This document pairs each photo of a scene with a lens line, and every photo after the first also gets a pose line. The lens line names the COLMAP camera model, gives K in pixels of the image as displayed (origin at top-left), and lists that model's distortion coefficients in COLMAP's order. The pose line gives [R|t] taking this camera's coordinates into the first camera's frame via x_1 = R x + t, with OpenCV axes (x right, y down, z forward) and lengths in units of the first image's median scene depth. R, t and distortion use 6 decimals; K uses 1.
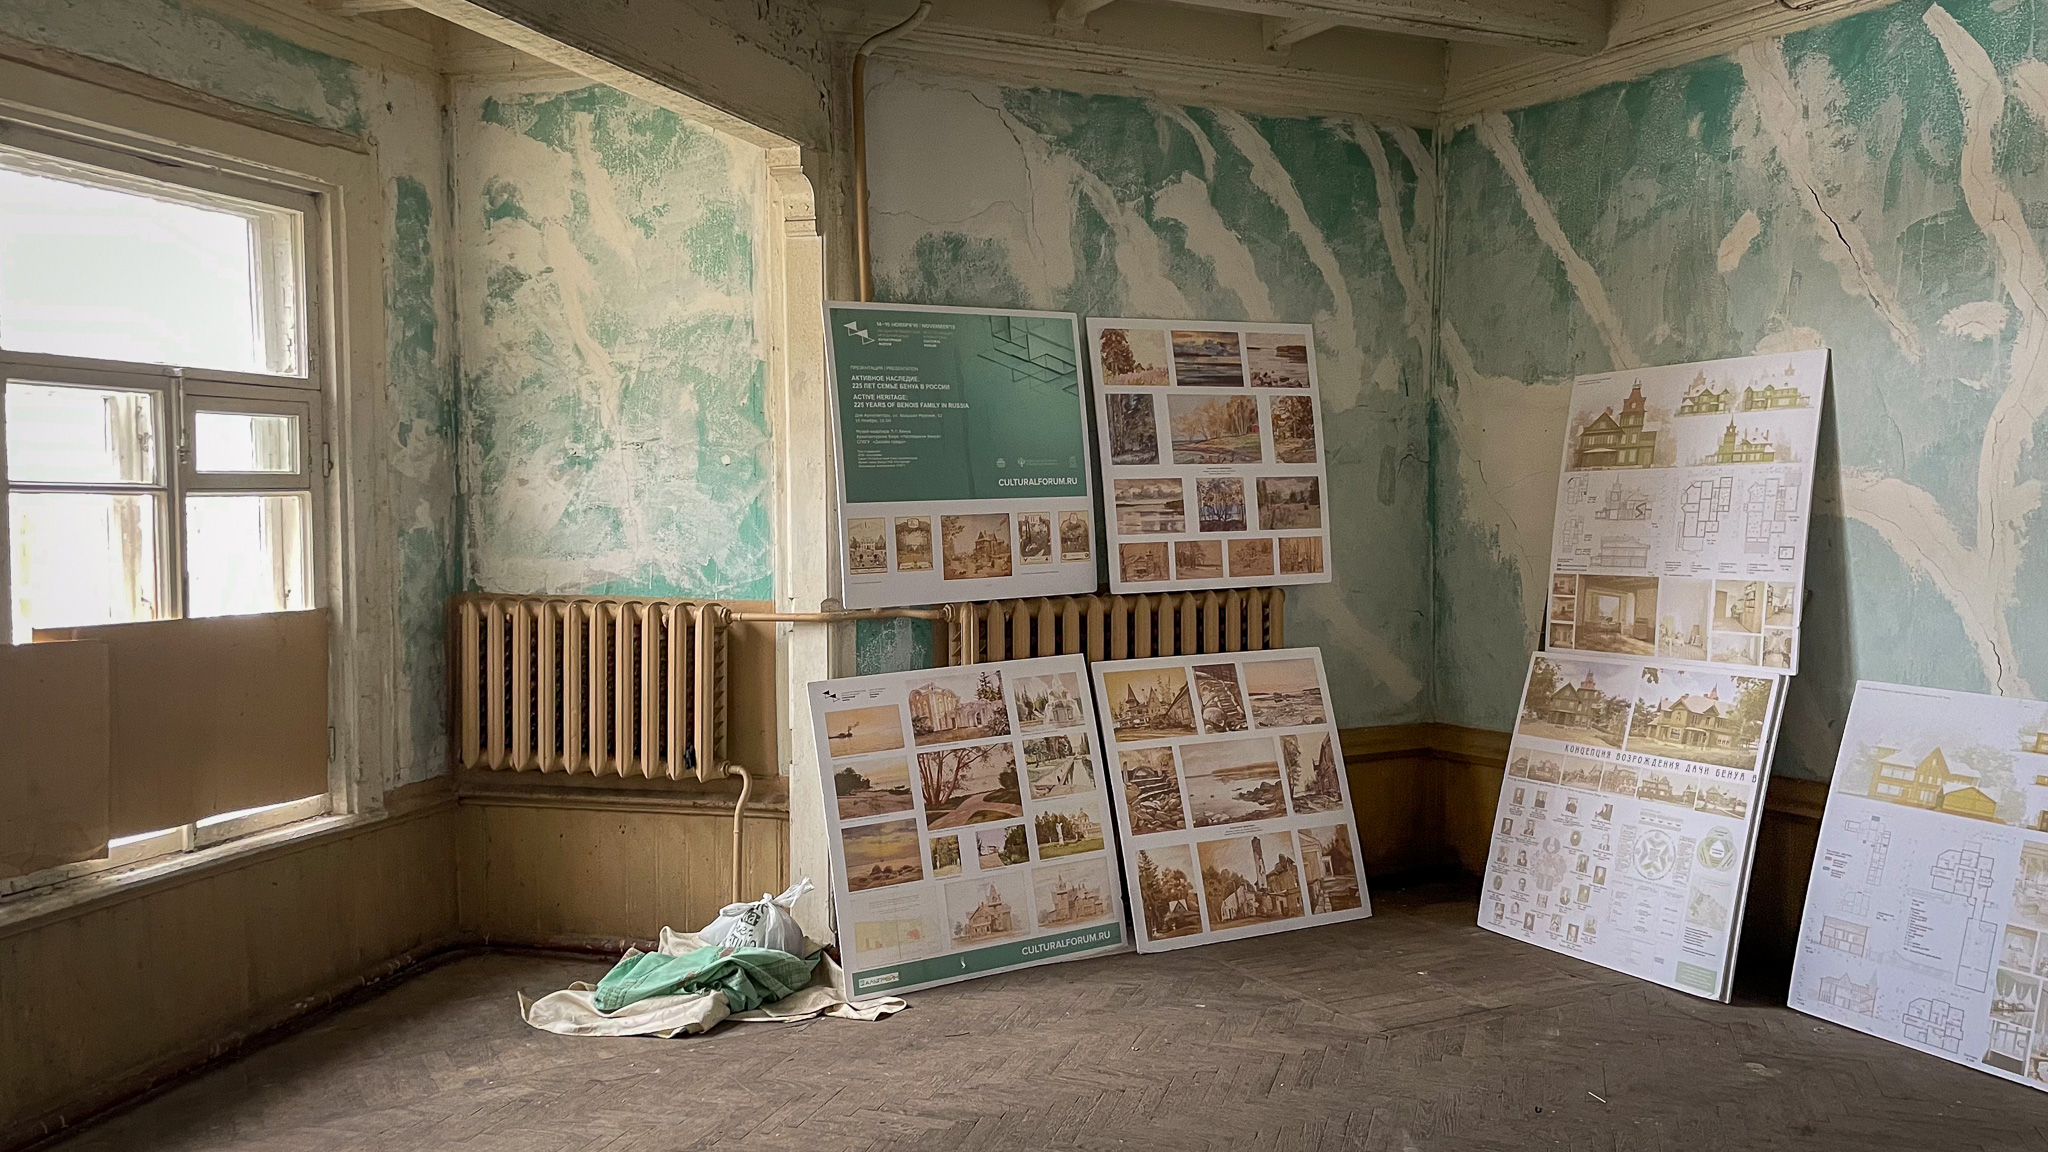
lens RADIAL K [[1596.8, 0, 1025.6], [0, 1596.8, 572.8], [0, 0, 1]] dist [0.095745, -0.096630]
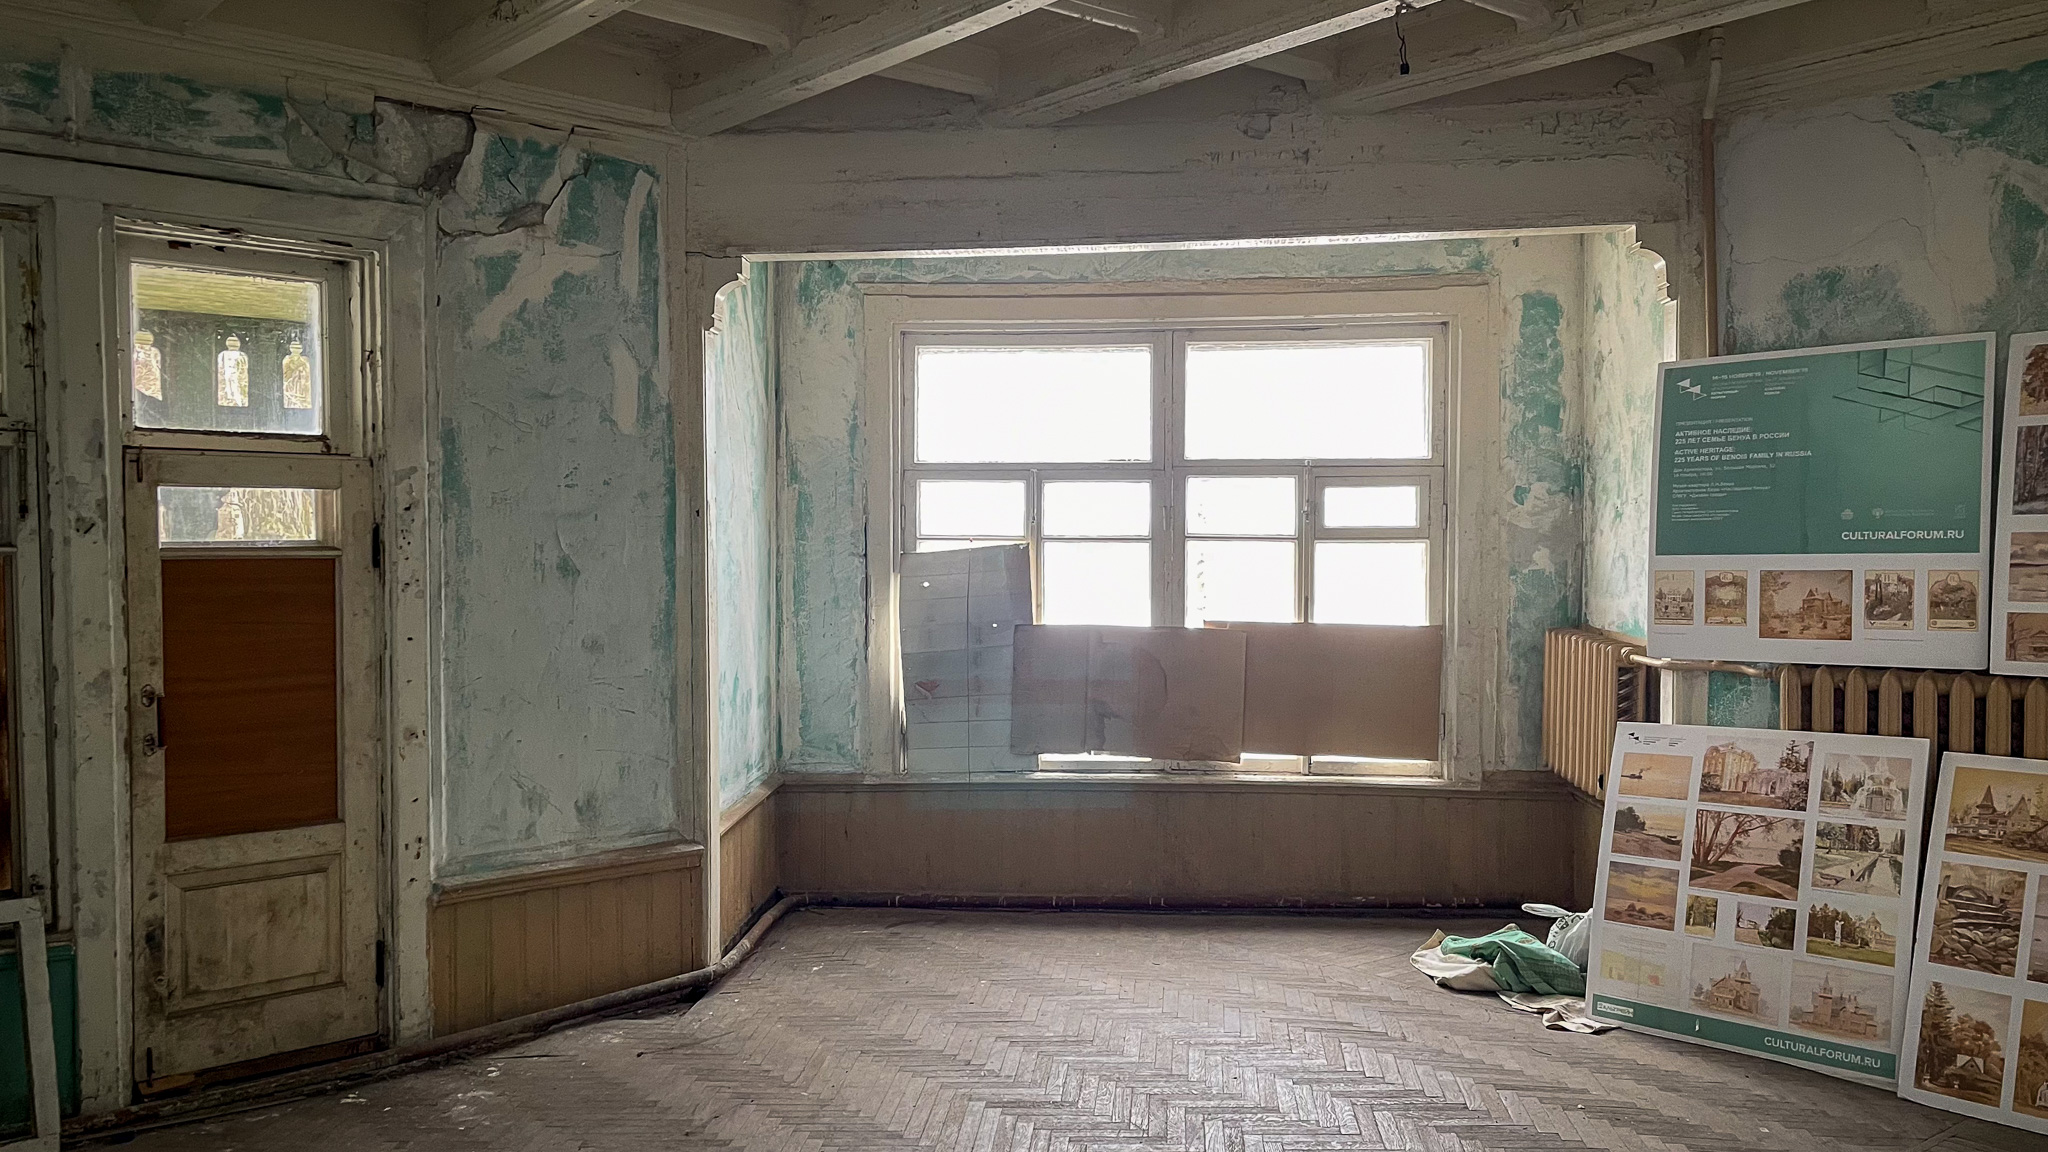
lens RADIAL K [[1596.8, 0, 1011.6], [0, 1596.8, 578.4], [0, 0, 1]] dist [0.095745, -0.096630]
pose [[0.224086, 0.034260, -0.973967, 0.784148], [-0.051122, 0.998419, 0.023358, -0.030359], [0.973228, 0.044557, 0.225484, 0.338638]]
